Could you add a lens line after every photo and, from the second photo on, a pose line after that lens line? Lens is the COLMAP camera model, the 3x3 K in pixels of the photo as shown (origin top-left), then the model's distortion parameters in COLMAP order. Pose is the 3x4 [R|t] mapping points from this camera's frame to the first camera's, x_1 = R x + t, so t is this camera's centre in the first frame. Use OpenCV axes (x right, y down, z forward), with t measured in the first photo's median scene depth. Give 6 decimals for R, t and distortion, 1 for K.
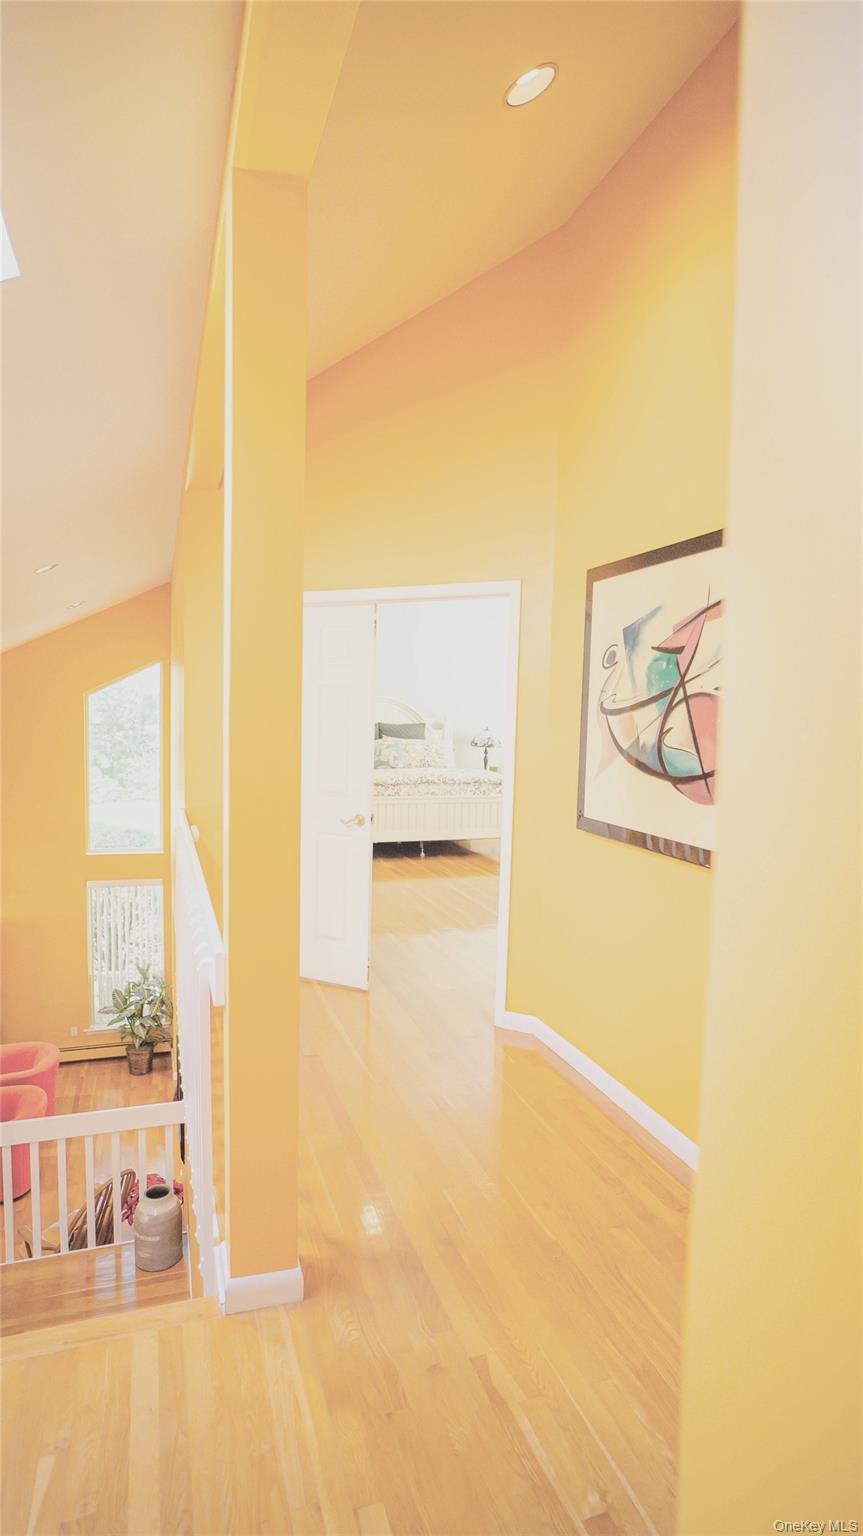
lens RADIAL K [[807.1, 0, 431.5], [0, 807.1, 768.0], [0, 0, 1]] dist [-0.058851, 0.033318]
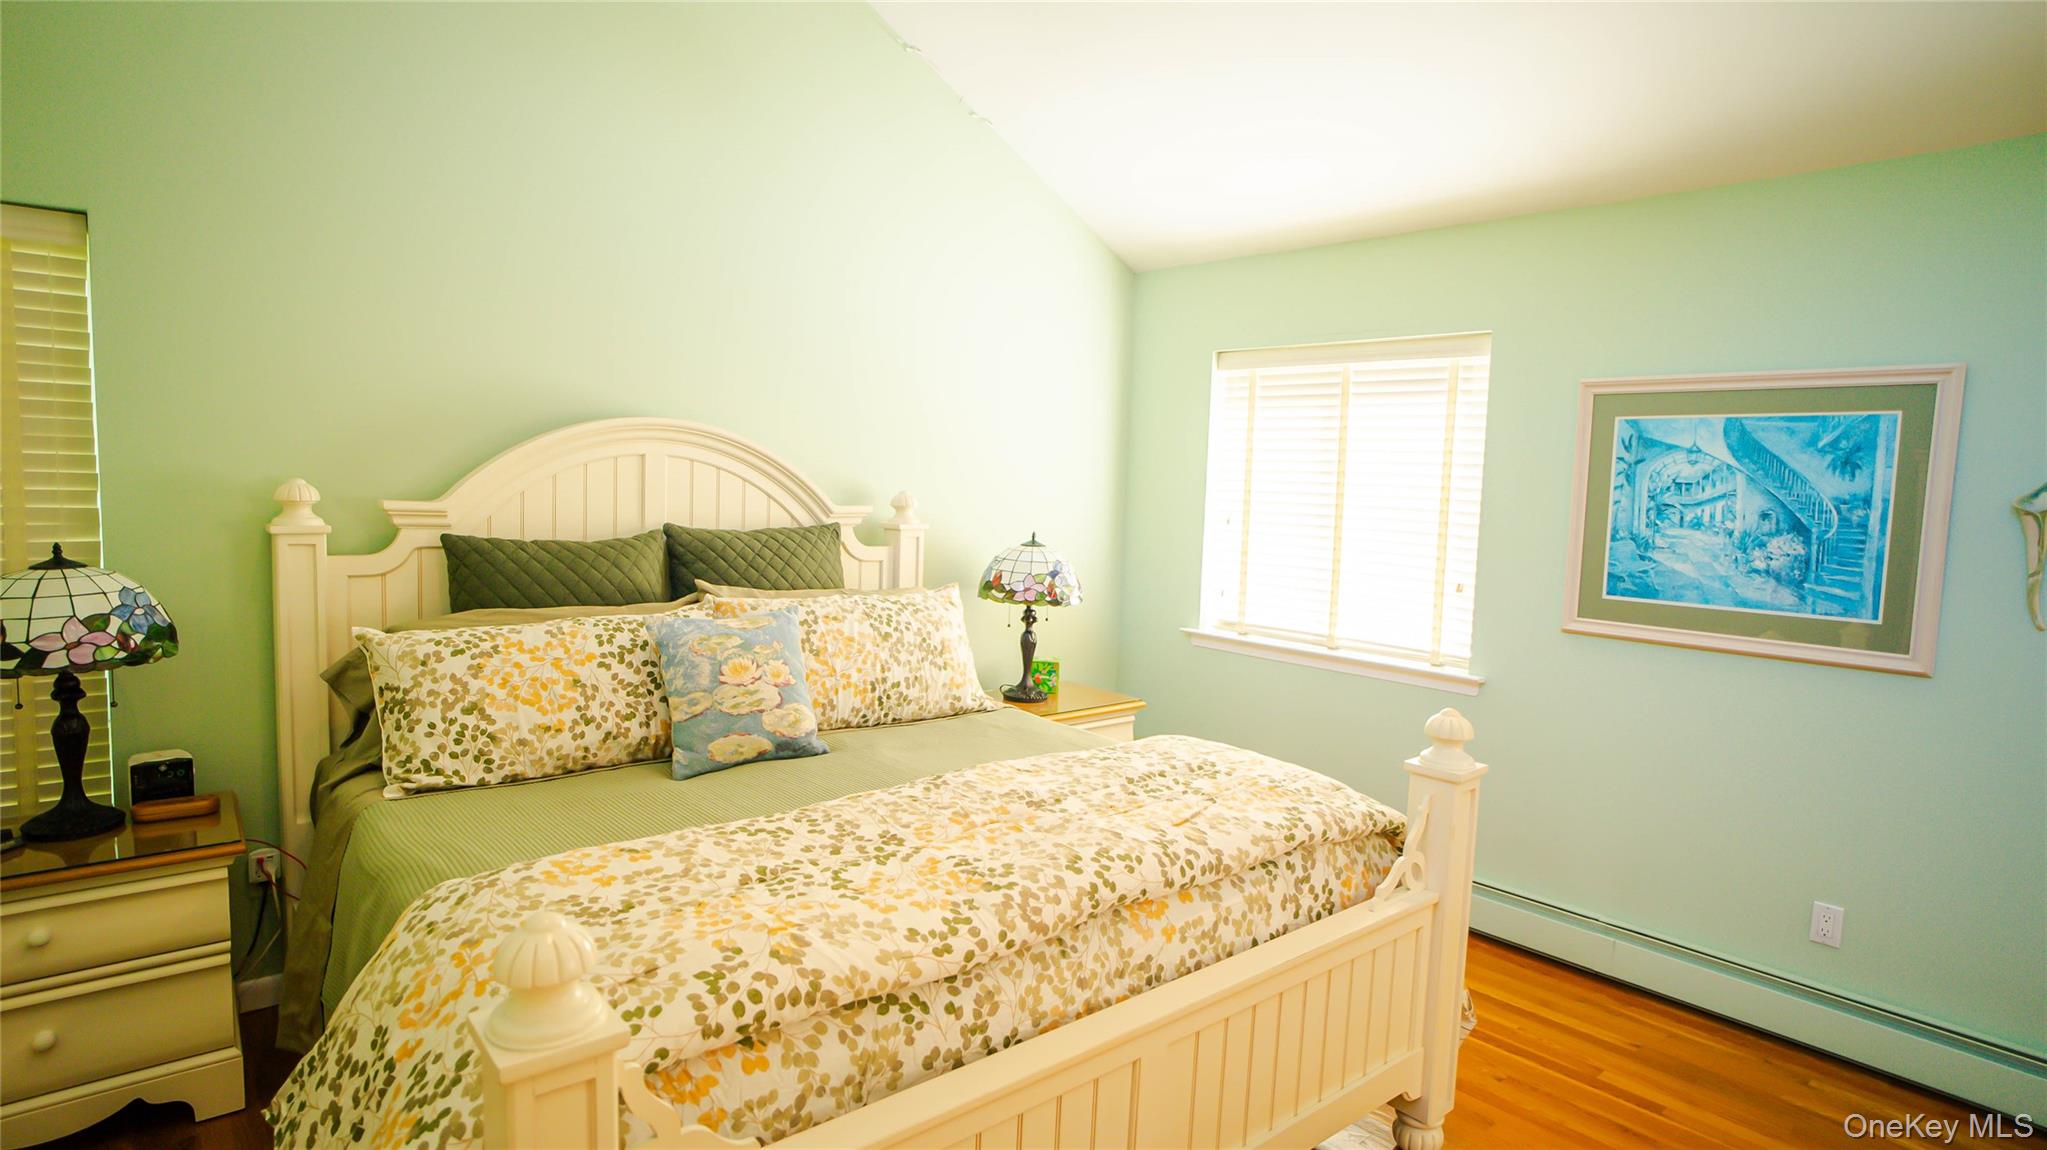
lens RADIAL K [[1075.6, 0, 1019.6], [0, 1075.6, 574.4], [0, 0, 1]] dist [-0.058851, 0.033318]
pose [[0.928400, -0.024497, 0.370774, -0.093694], [0.014071, 0.999427, 0.030799, -0.053581], [-0.371316, -0.023376, 0.928212, 0.700483]]
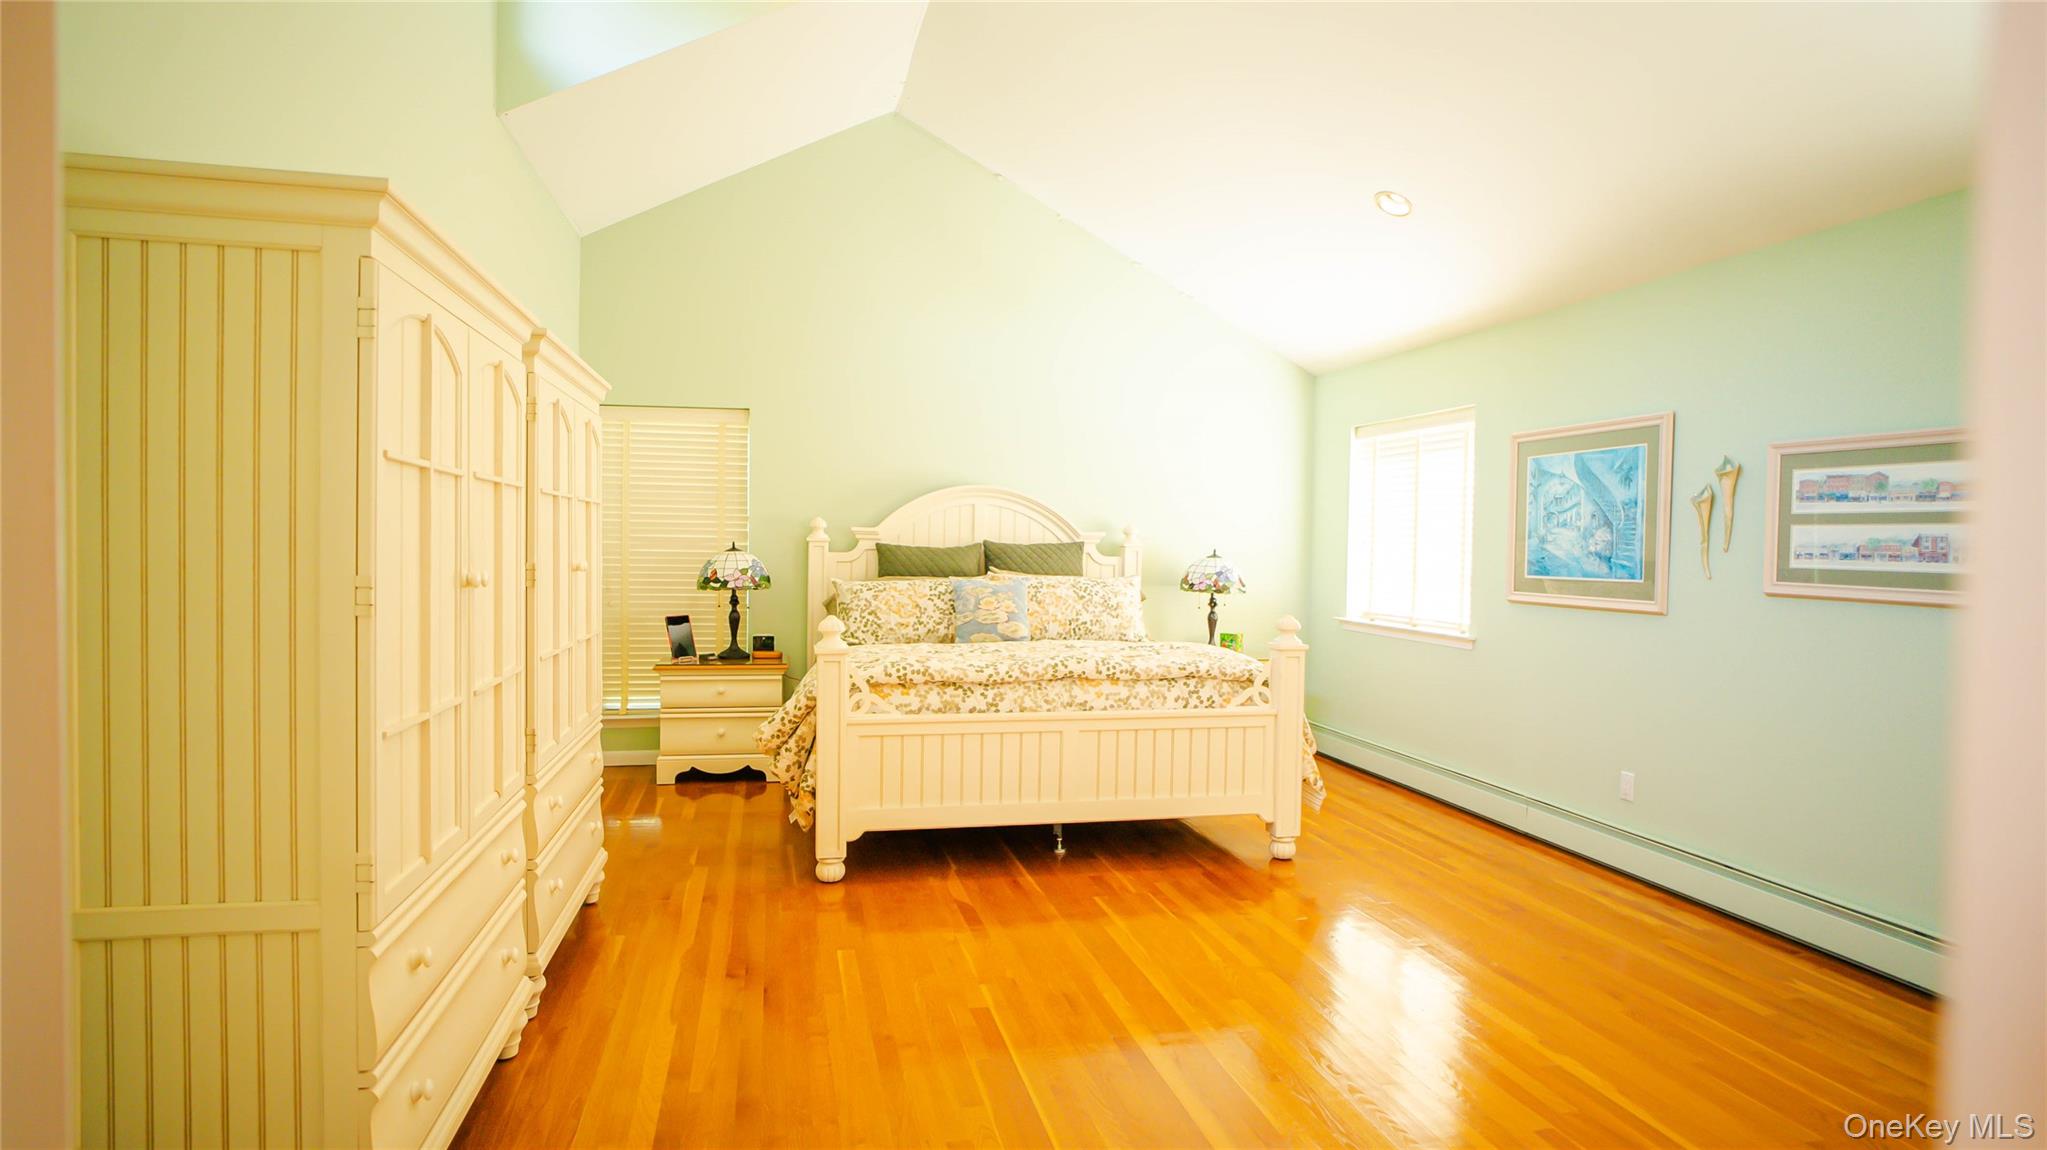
lens RADIAL K [[1075.6, 0, 1019.6], [0, 1075.6, 574.4], [0, 0, 1]] dist [-0.058851, 0.033318]
pose [[0.994286, -0.002578, -0.106718, 0.024528], [-0.002226, 0.998991, -0.044867, -0.008842], [0.106726, 0.044848, 0.993277, 0.399719]]
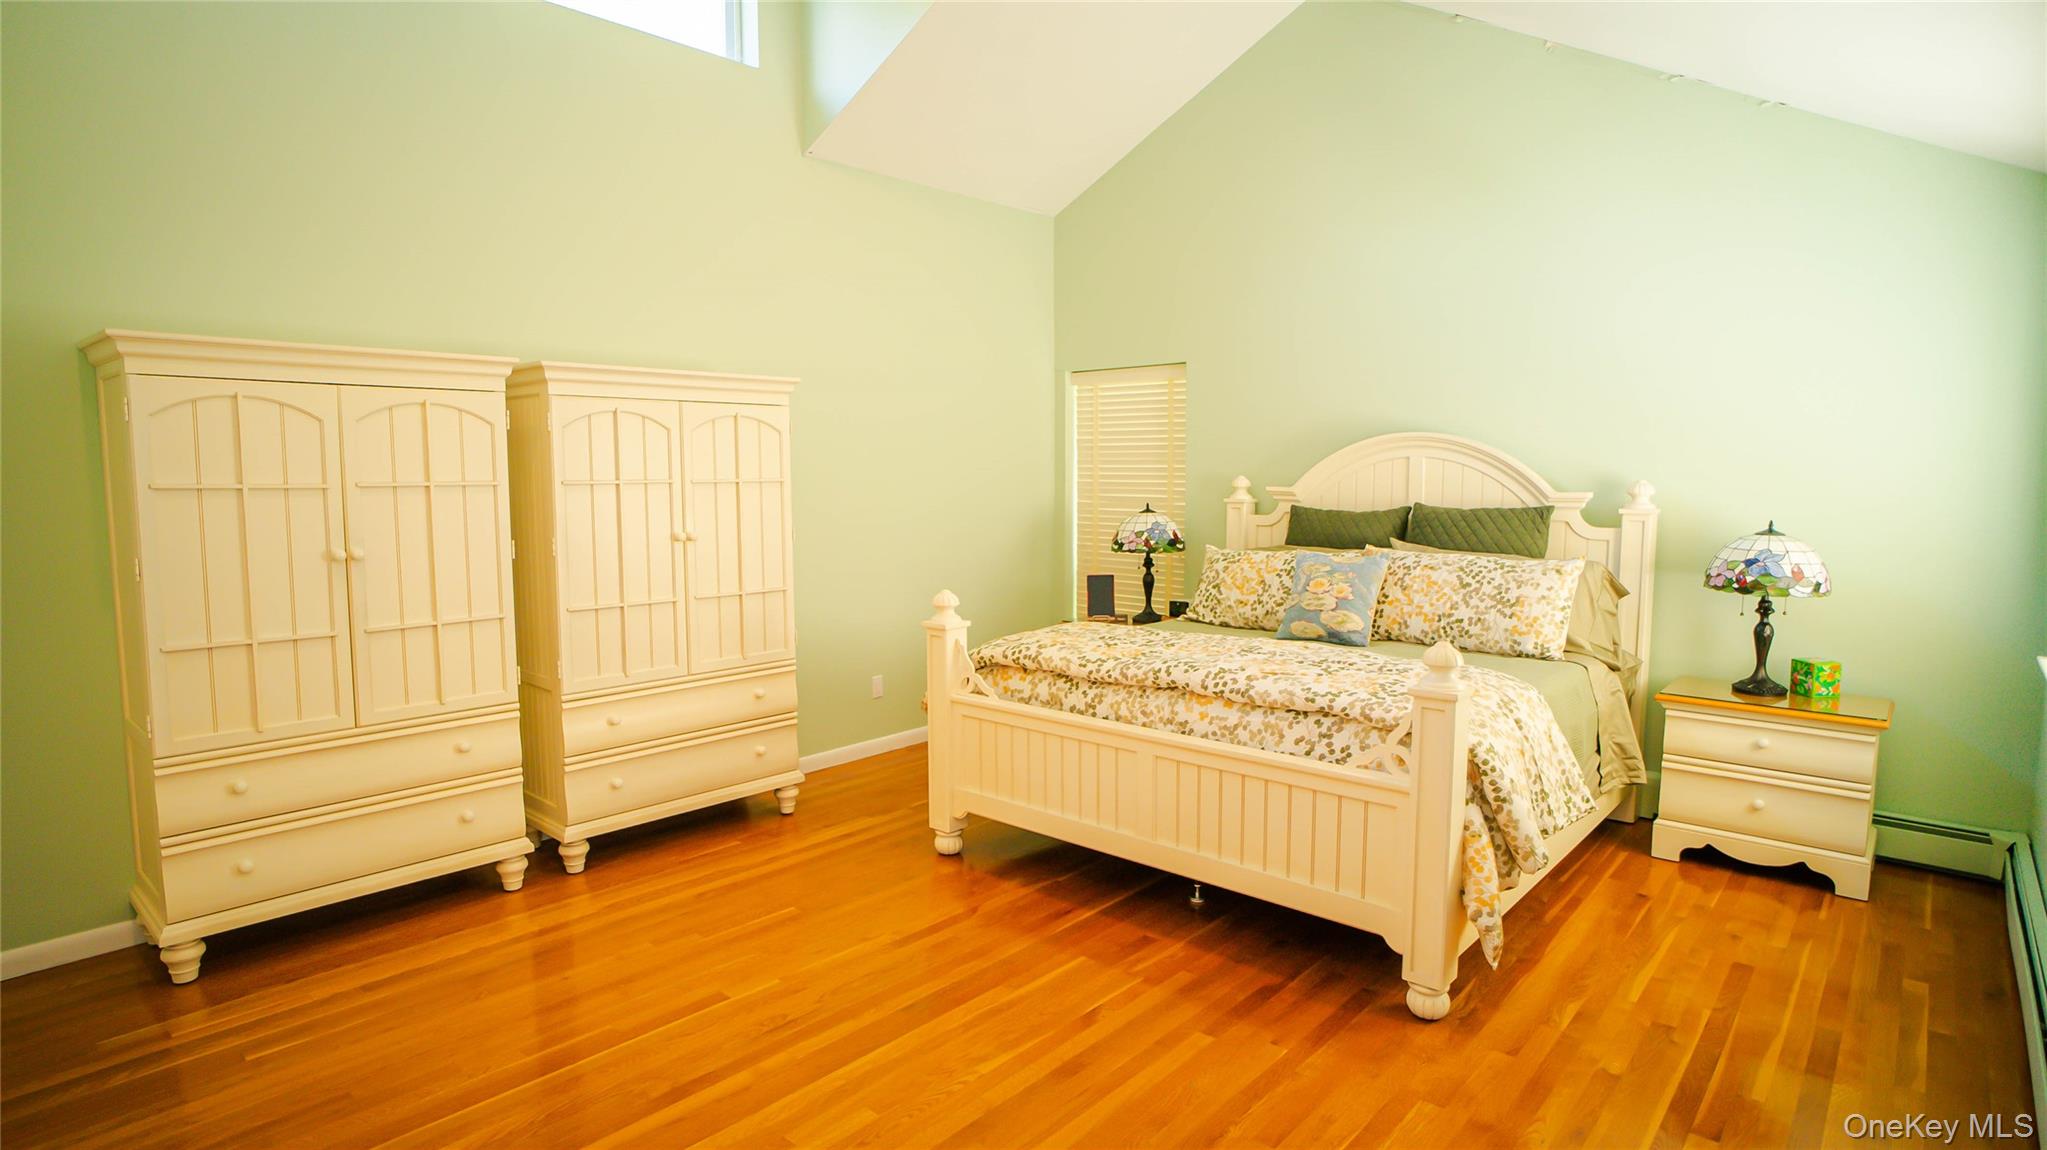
lens RADIAL K [[1075.6, 0, 1019.6], [0, 1075.6, 574.4], [0, 0, 1]] dist [-0.058851, 0.033318]
pose [[0.492962, 0.063778, -0.867710, 0.295003], [-0.052474, 0.997674, 0.043520, -0.038373], [0.868467, 0.024078, 0.495161, 0.641570]]
